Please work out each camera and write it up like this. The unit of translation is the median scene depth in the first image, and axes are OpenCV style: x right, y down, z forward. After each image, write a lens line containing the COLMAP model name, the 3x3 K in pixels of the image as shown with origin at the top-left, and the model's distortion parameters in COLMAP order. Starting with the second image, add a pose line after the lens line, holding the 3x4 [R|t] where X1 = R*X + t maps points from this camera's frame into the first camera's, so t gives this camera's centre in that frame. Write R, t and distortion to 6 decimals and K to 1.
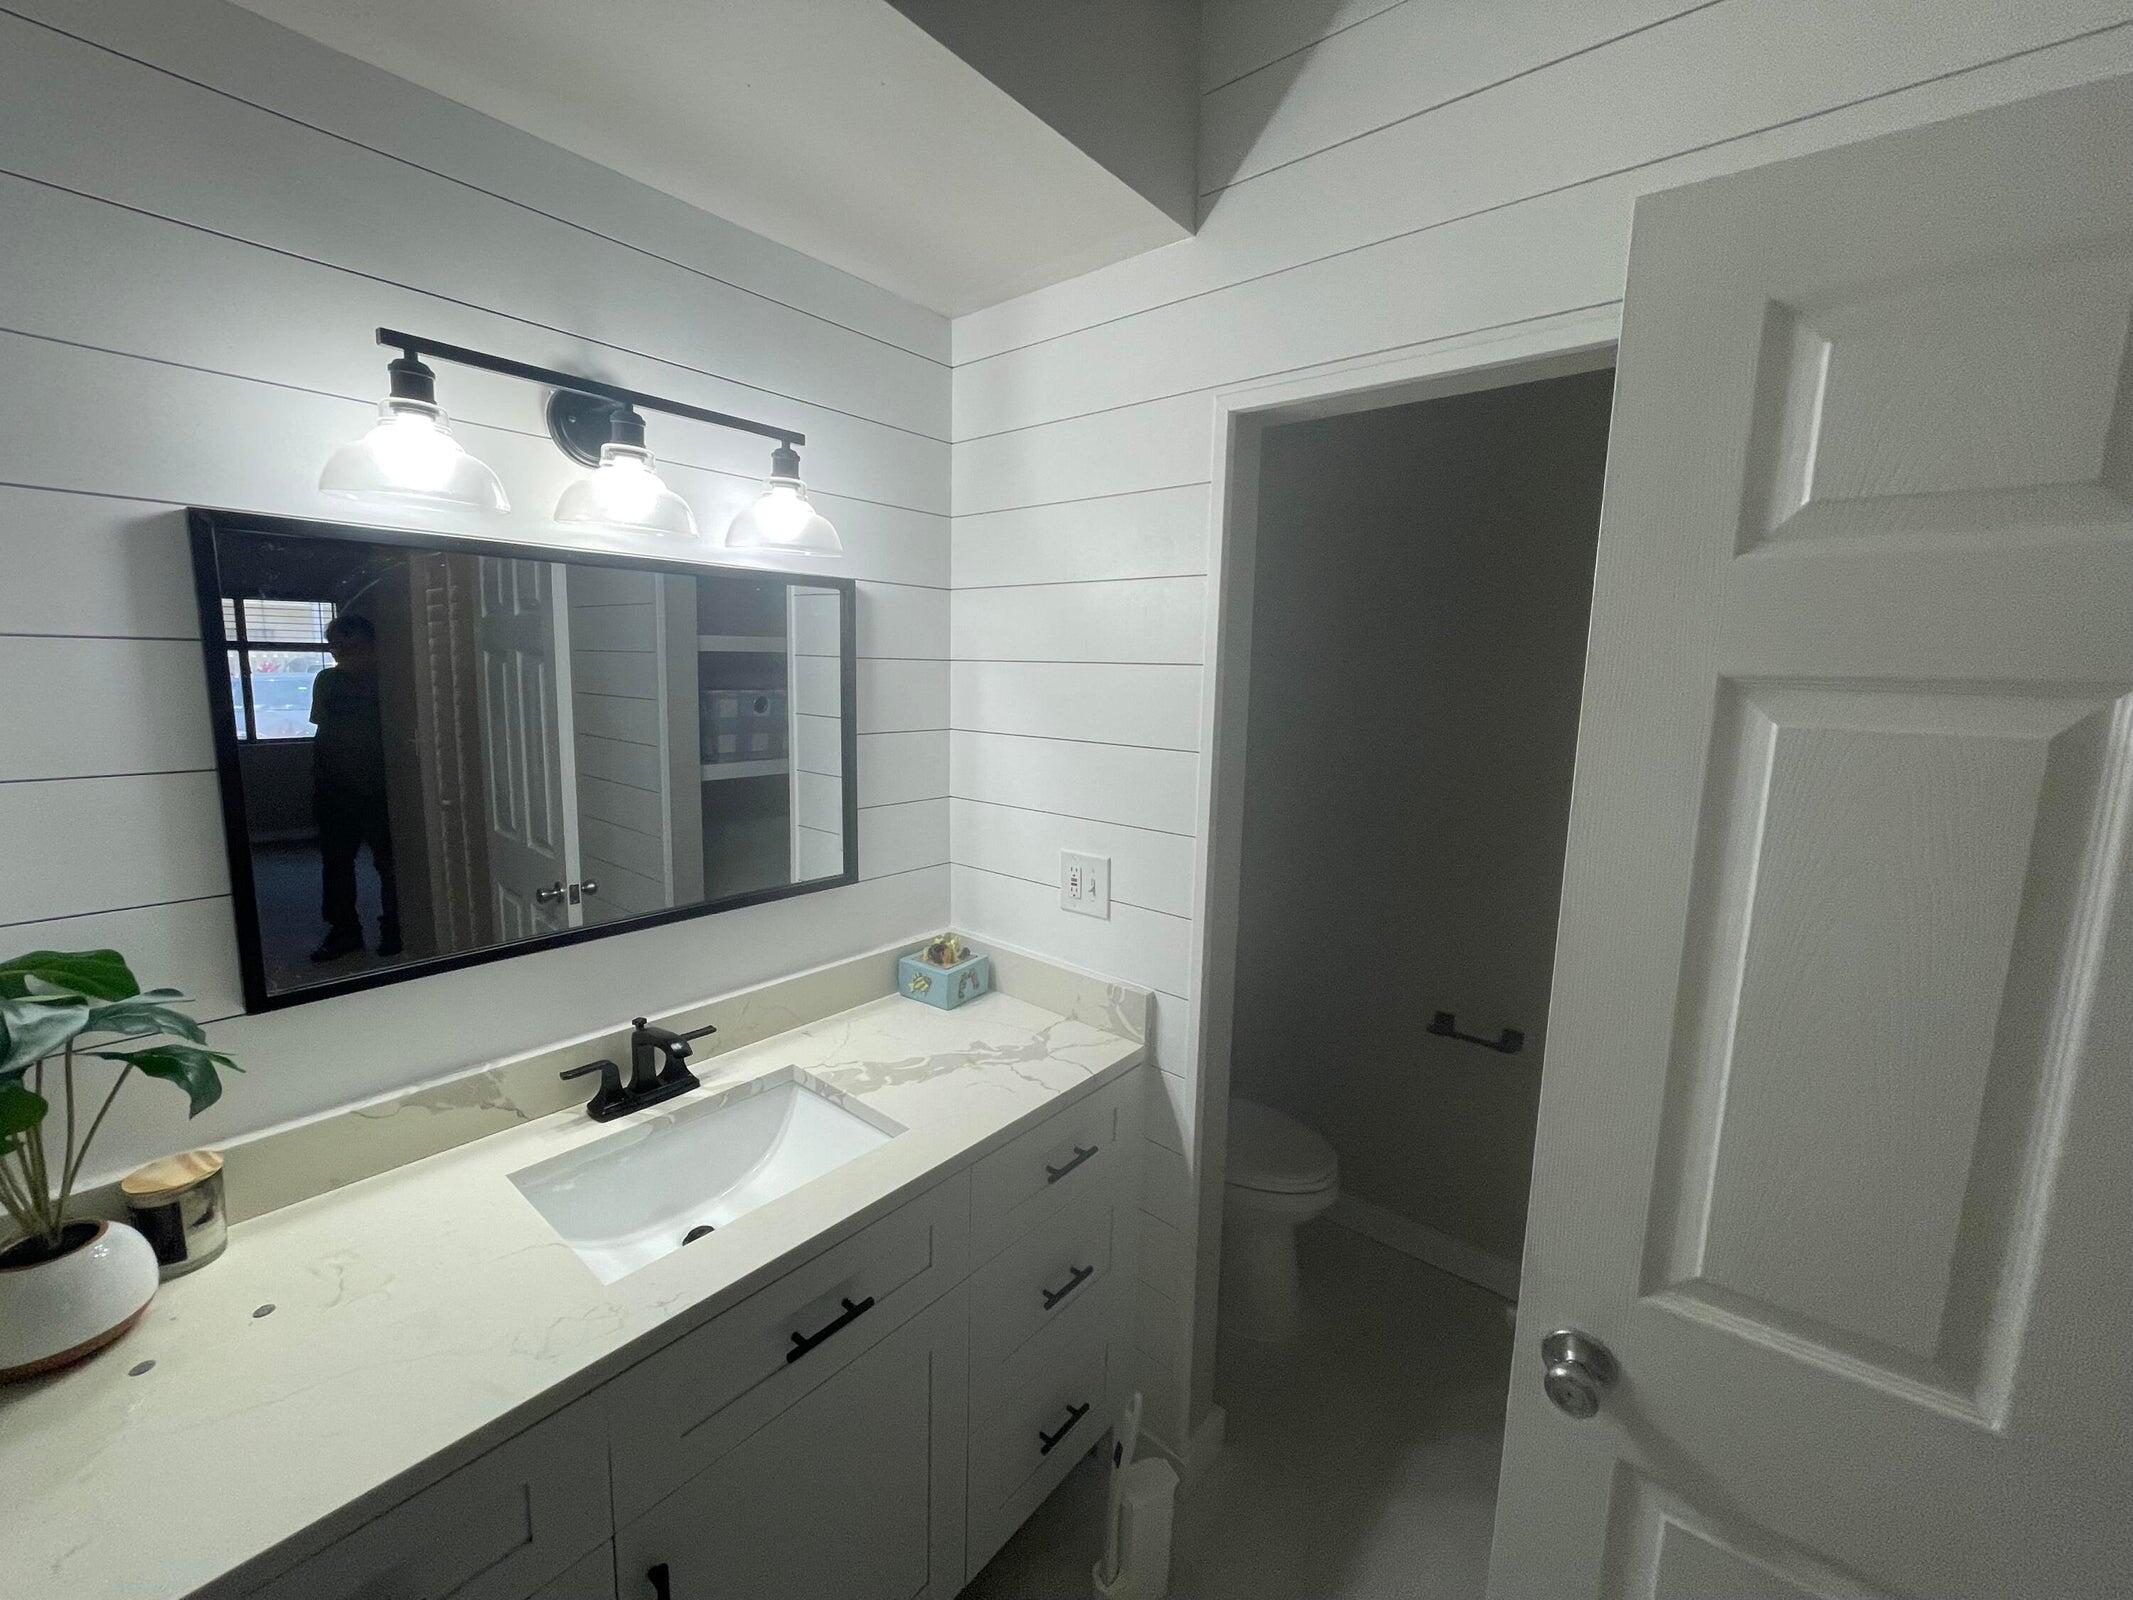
lens RADIAL K [[858.3, 0, 1060.2], [0, 858.3, 786.4], [0, 0, 1]] dist [-0.000038, 0.000017]
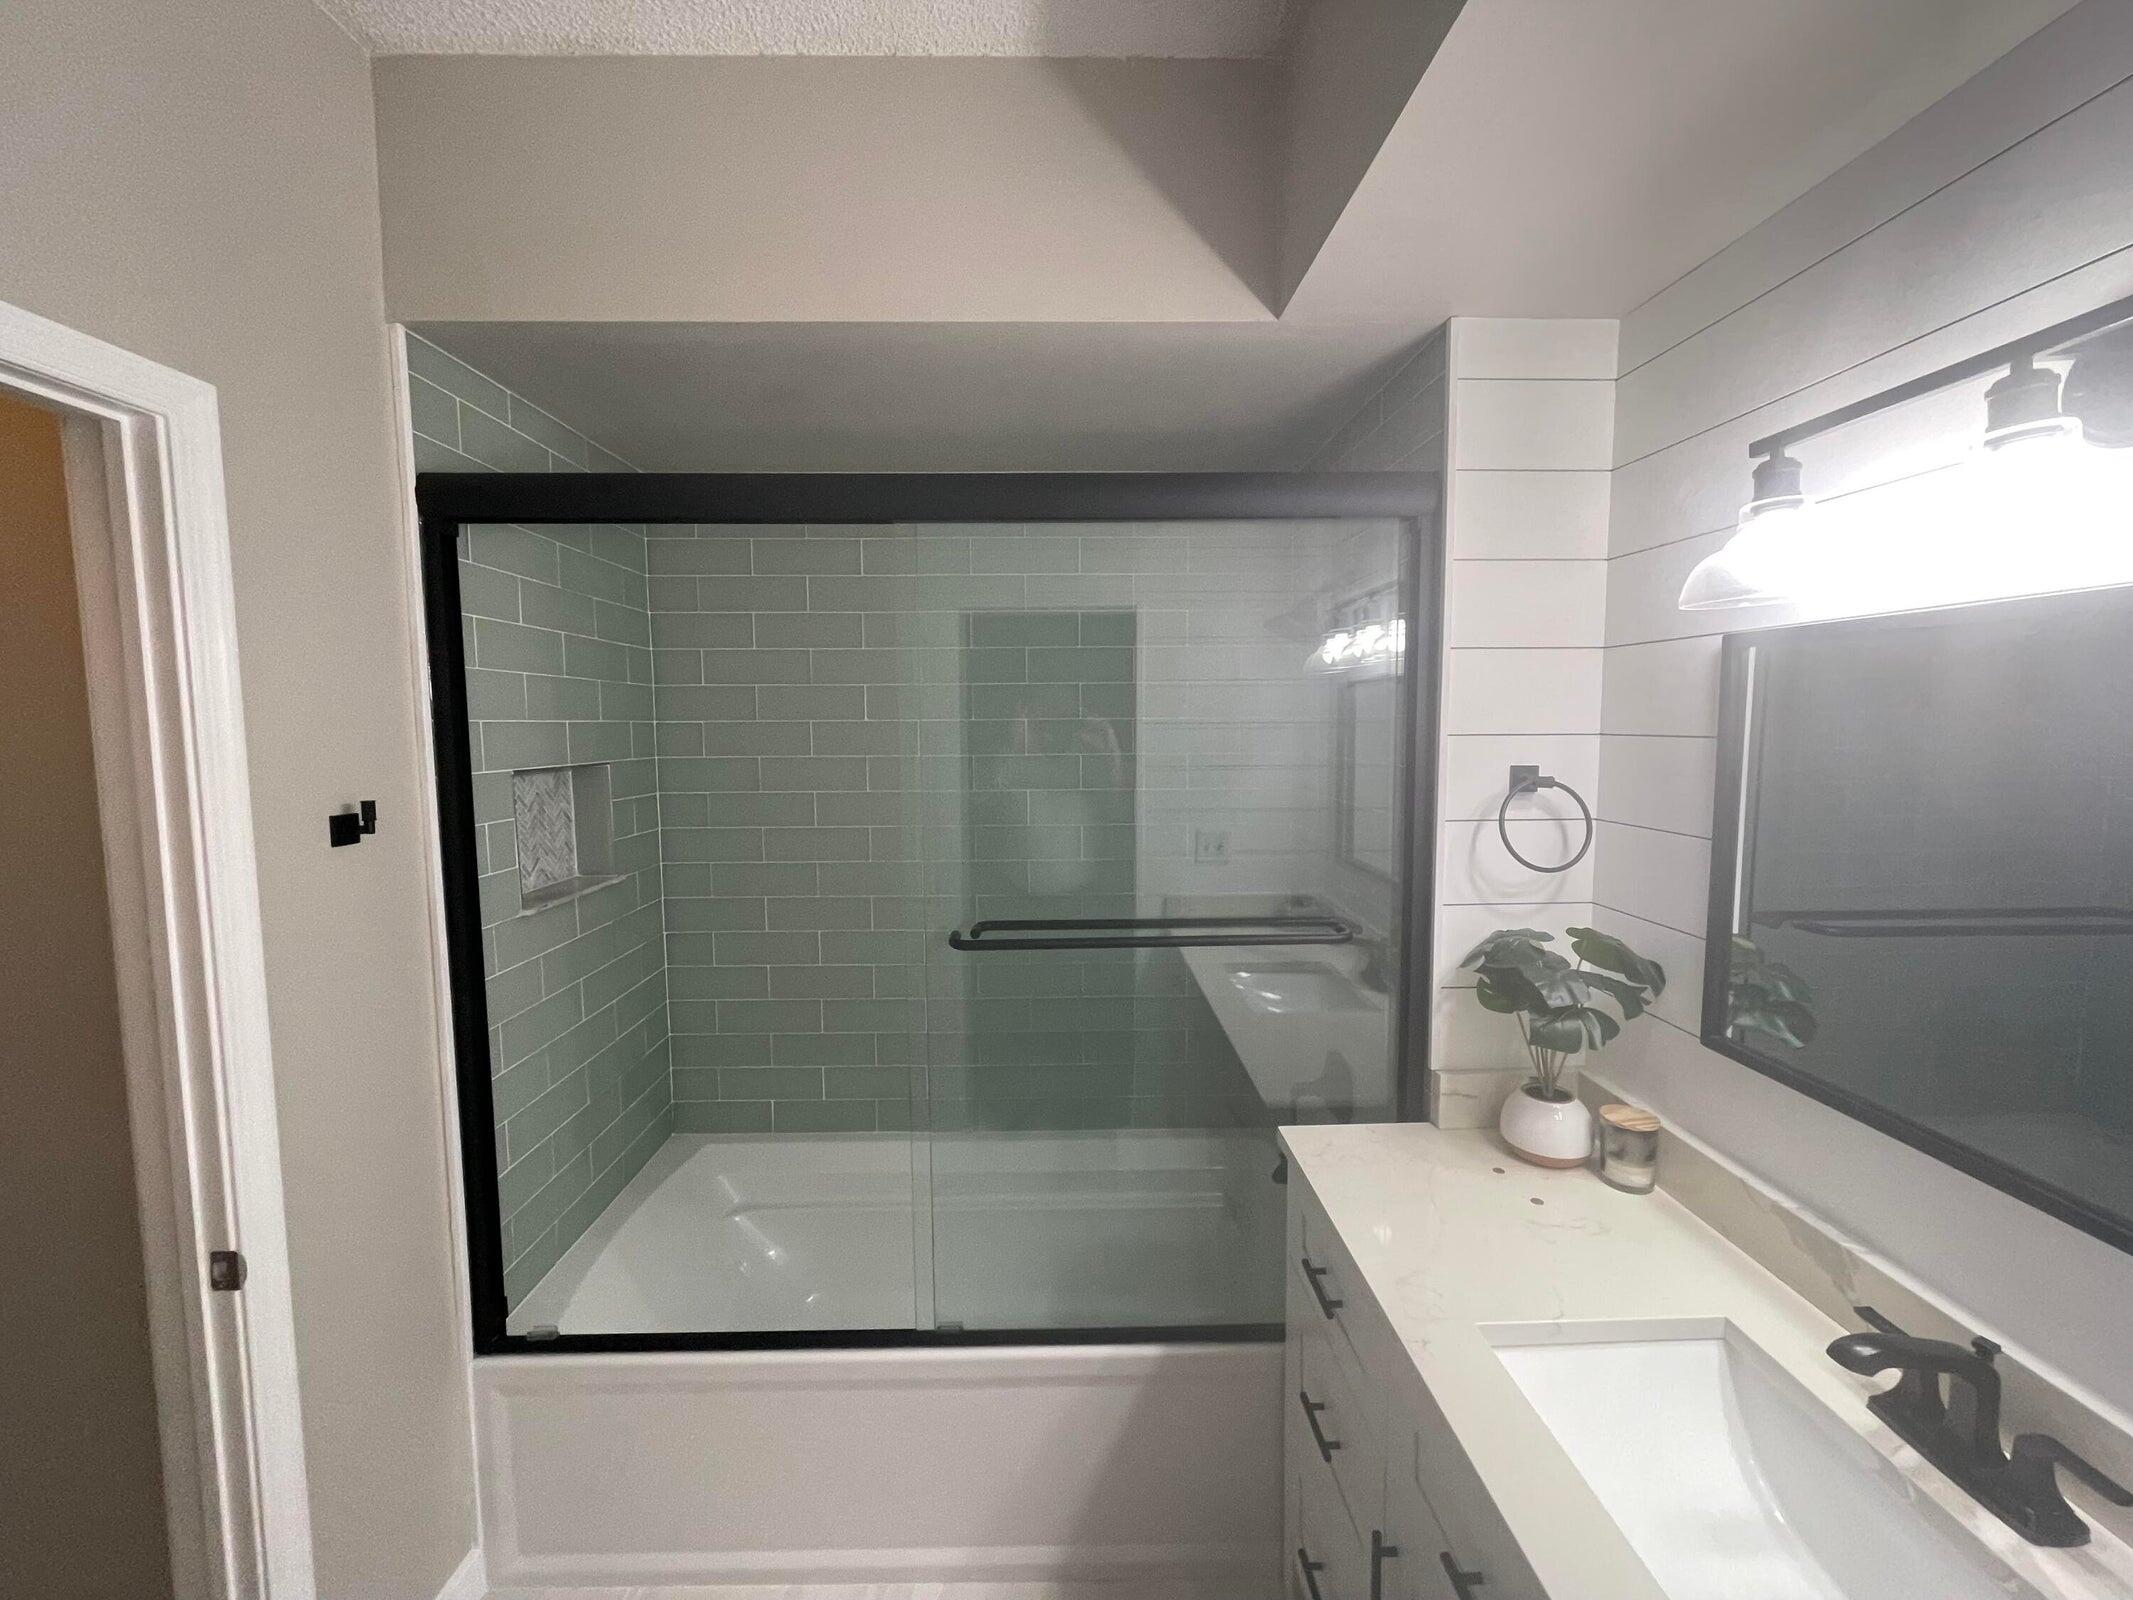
lens RADIAL K [[871.7, 0, 1073.7], [0, 871.7, 792.6], [0, 0, 1]] dist [0.000771, -0.000169]
pose [[-0.754064, 0.031211, -0.656059, 0.432870], [-0.110045, 0.978747, 0.173047, -0.162754], [0.647517, 0.202684, -0.734603, 1.027437]]
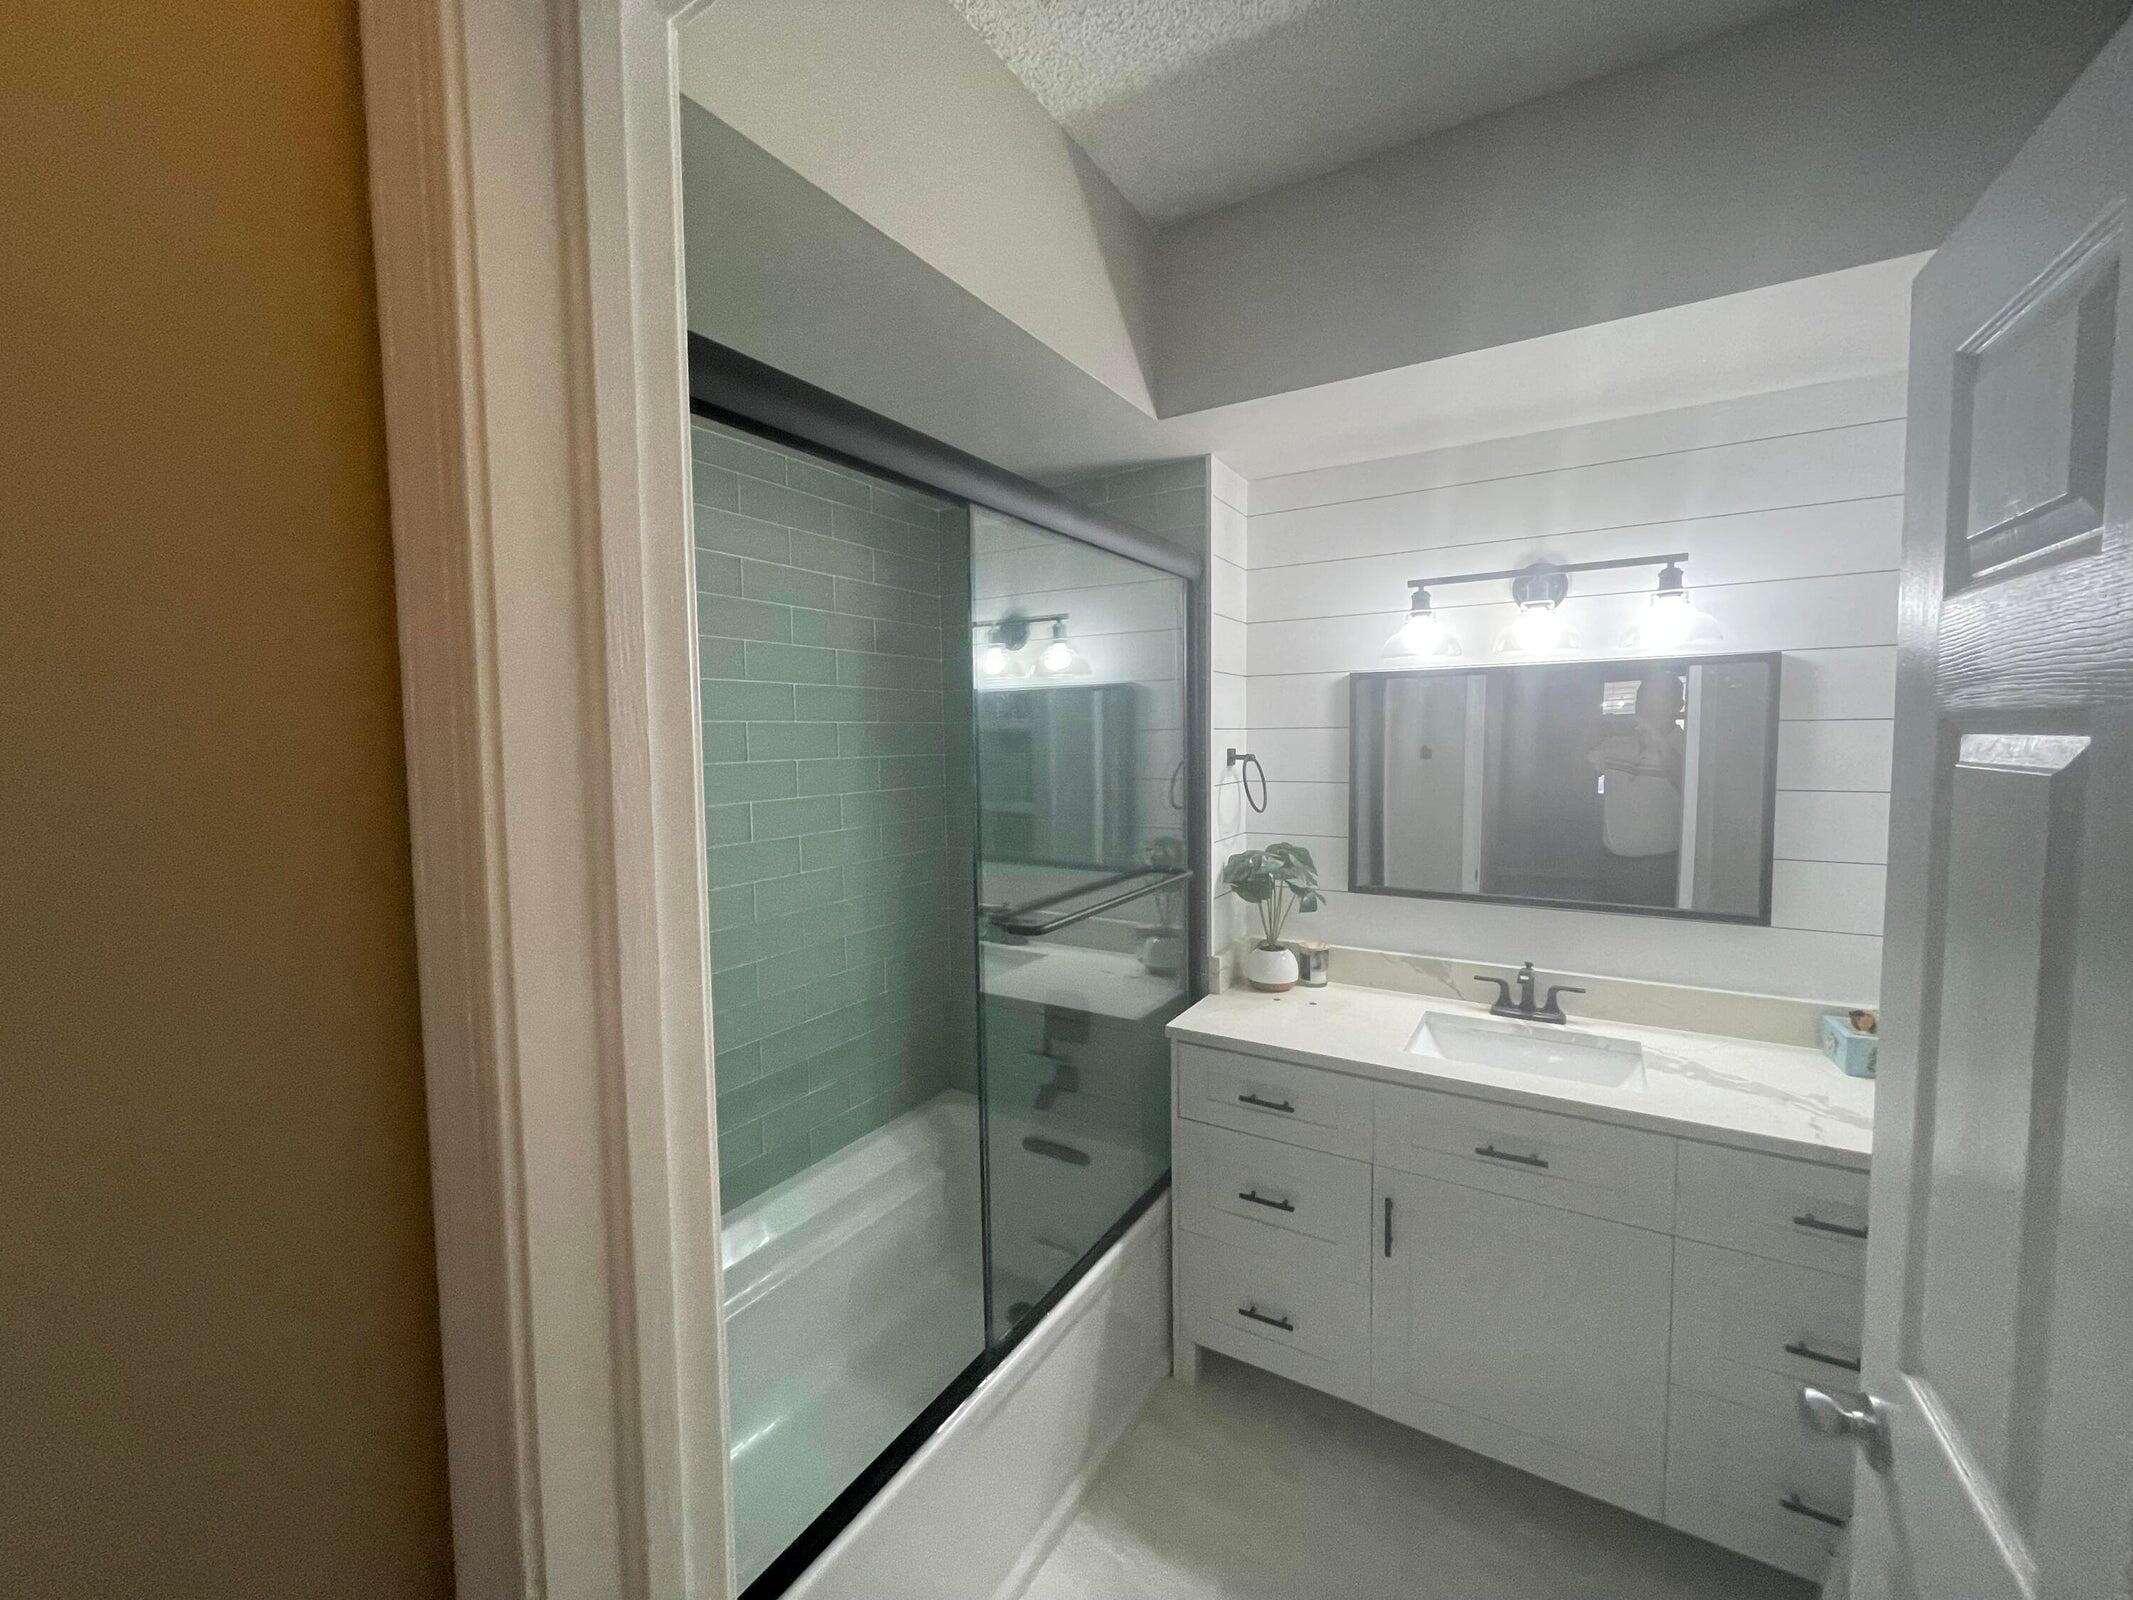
lens RADIAL K [[858.3, 0, 1060.2], [0, 858.3, 786.4], [0, 0, 1]] dist [-0.000038, 0.000017]
pose [[0.136853, 0.035815, -0.989944, 0.969170], [-0.120468, 0.992530, 0.019255, 0.032388], [0.983239, 0.116622, 0.140145, -0.079624]]
